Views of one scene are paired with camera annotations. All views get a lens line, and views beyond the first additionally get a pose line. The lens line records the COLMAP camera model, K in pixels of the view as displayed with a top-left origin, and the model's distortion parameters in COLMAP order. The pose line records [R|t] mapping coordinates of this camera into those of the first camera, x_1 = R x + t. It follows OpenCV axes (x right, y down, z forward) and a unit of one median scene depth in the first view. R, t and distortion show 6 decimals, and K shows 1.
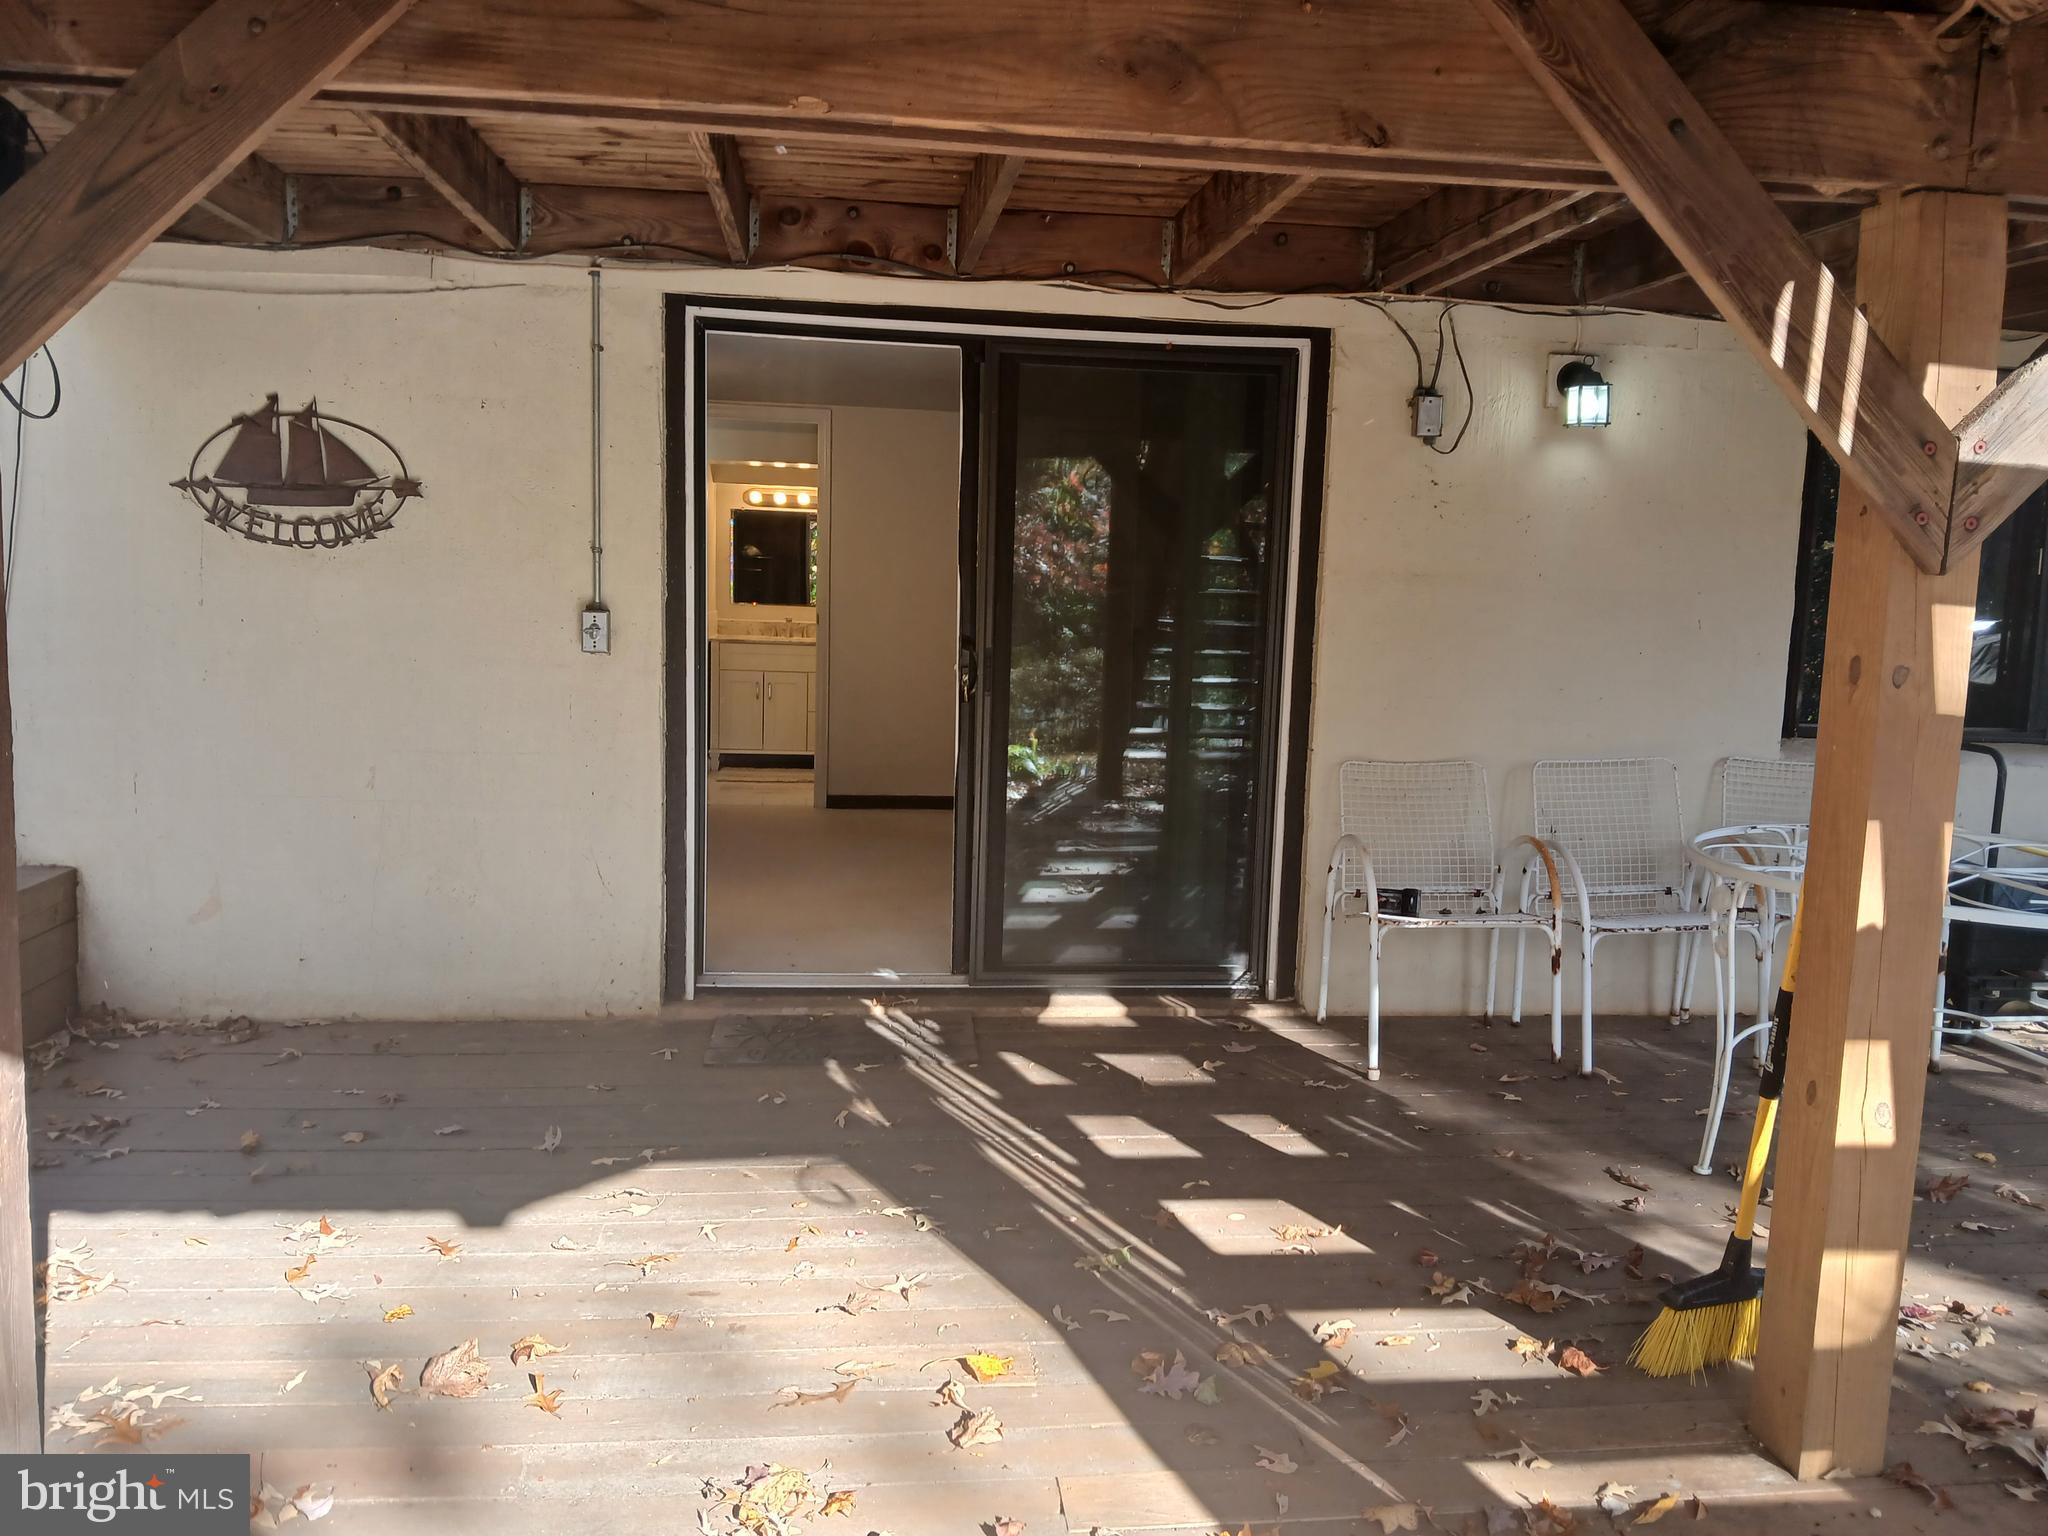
lens RADIAL K [[1692.9, 0, 1031.5], [0, 1692.9, 769.7], [0, 0, 1]] dist [0.034335, -0.105595]
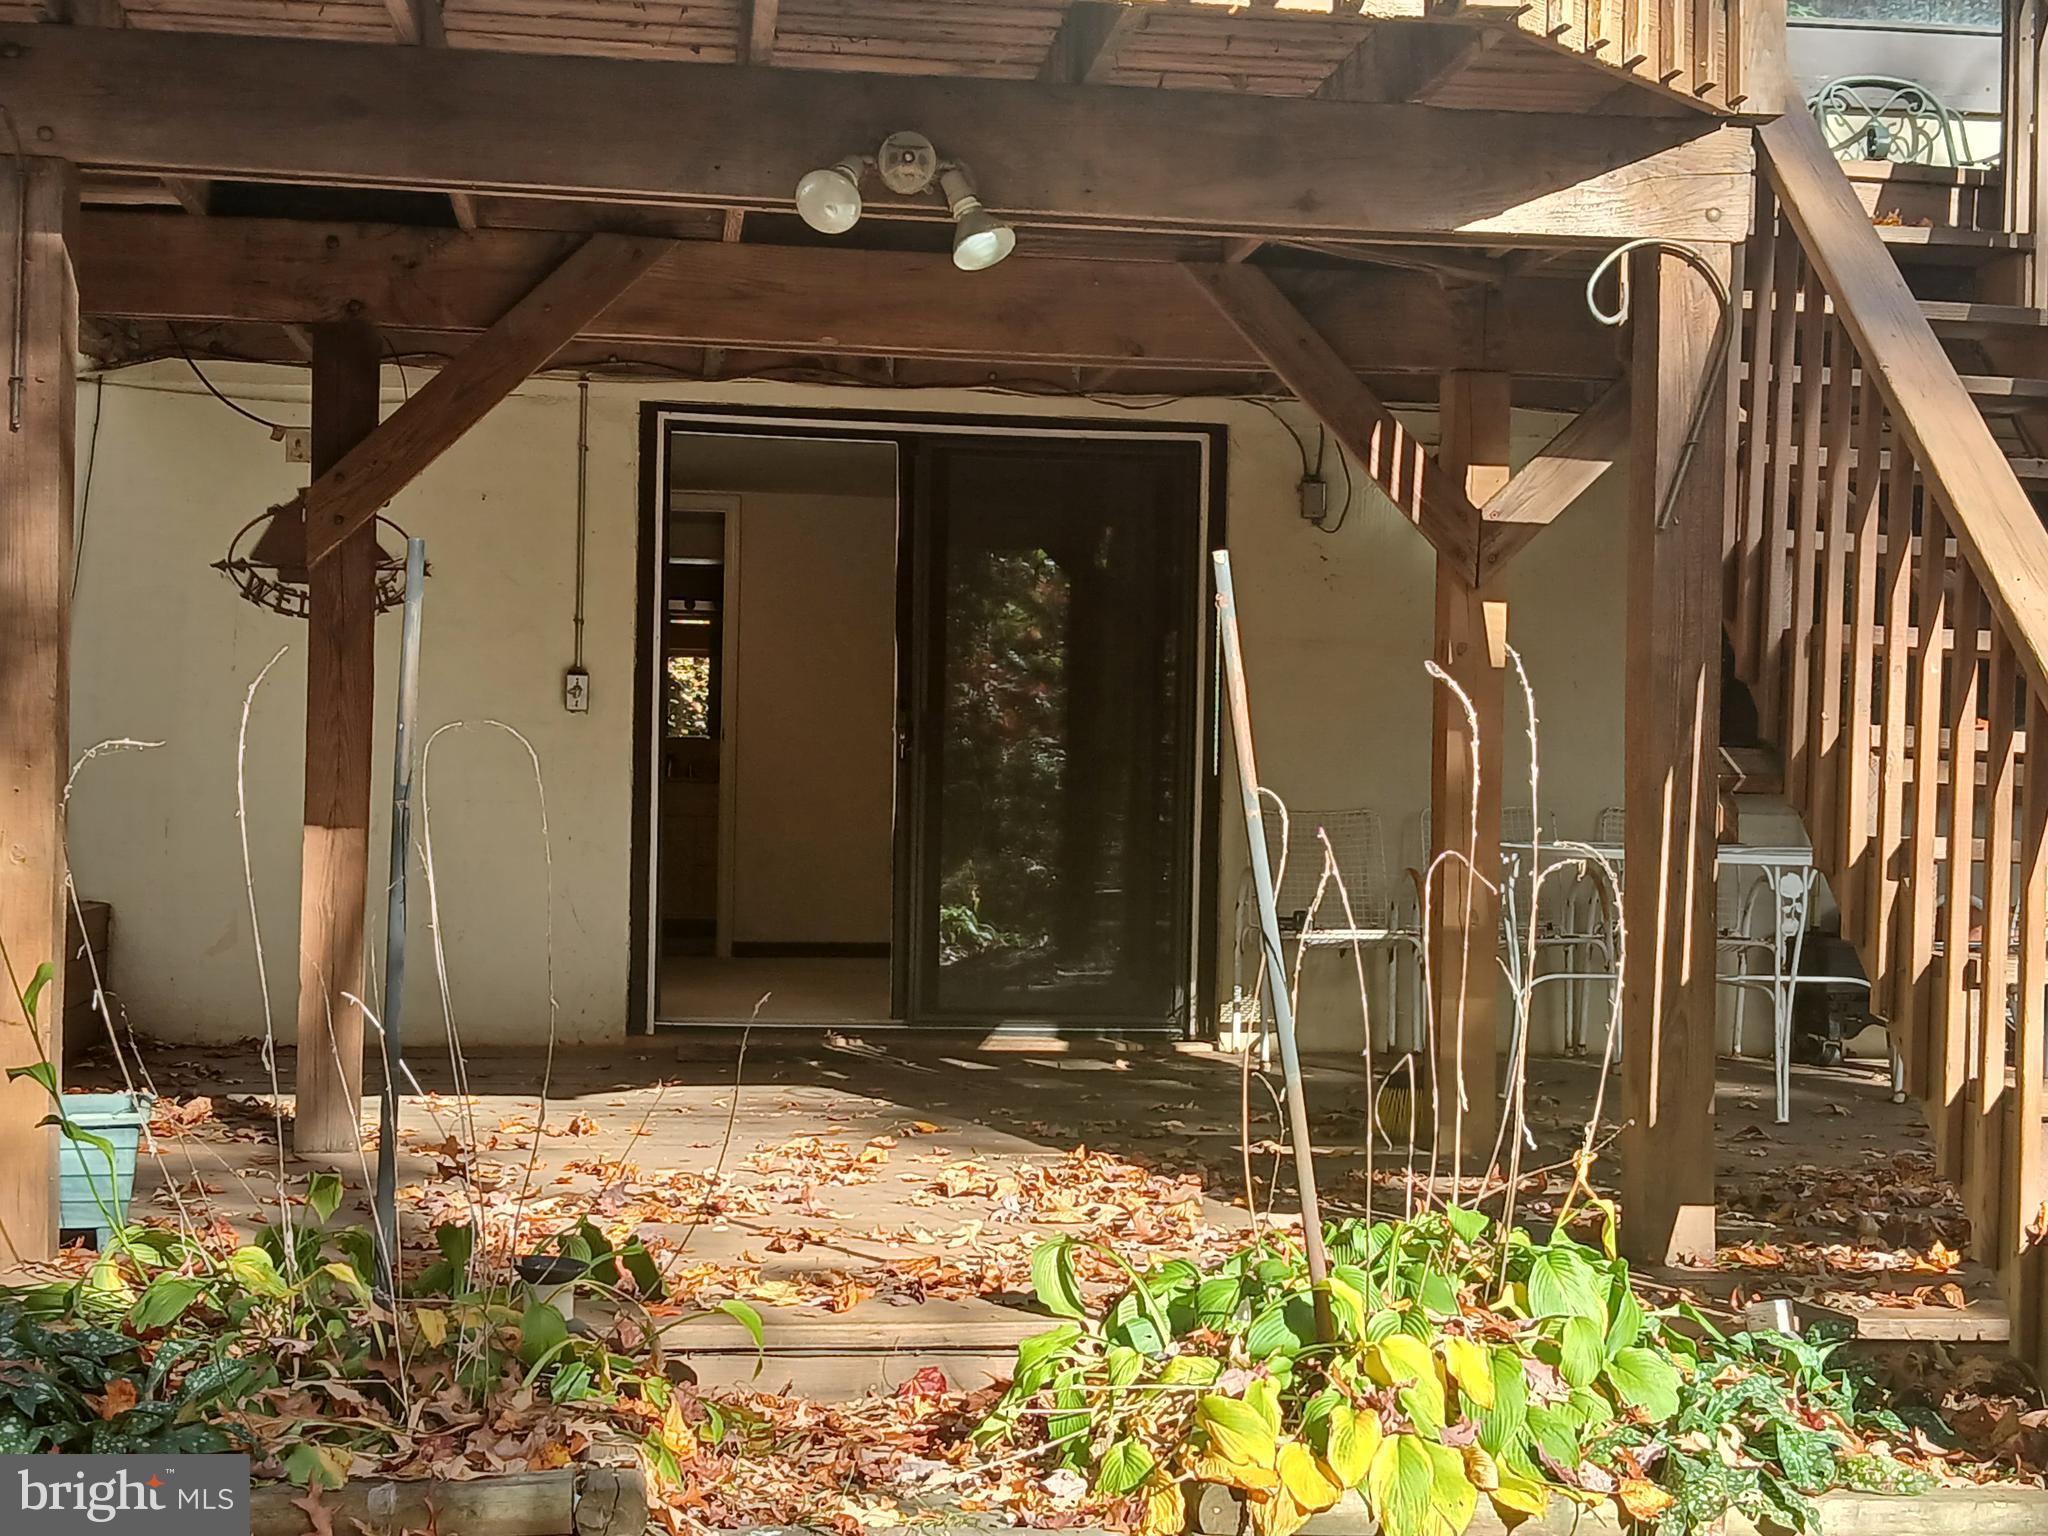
lens RADIAL K [[3123.4, 0, 1090.3], [0, 3123.4, 769.9], [0, 0, 1]] dist [0.074503, 0.043444]
pose [[0.999478, -0.010724, 0.030485, 0.022018], [0.014301, 0.992710, -0.119679, 0.228448], [-0.028980, 0.120053, 0.992344, -1.095430]]
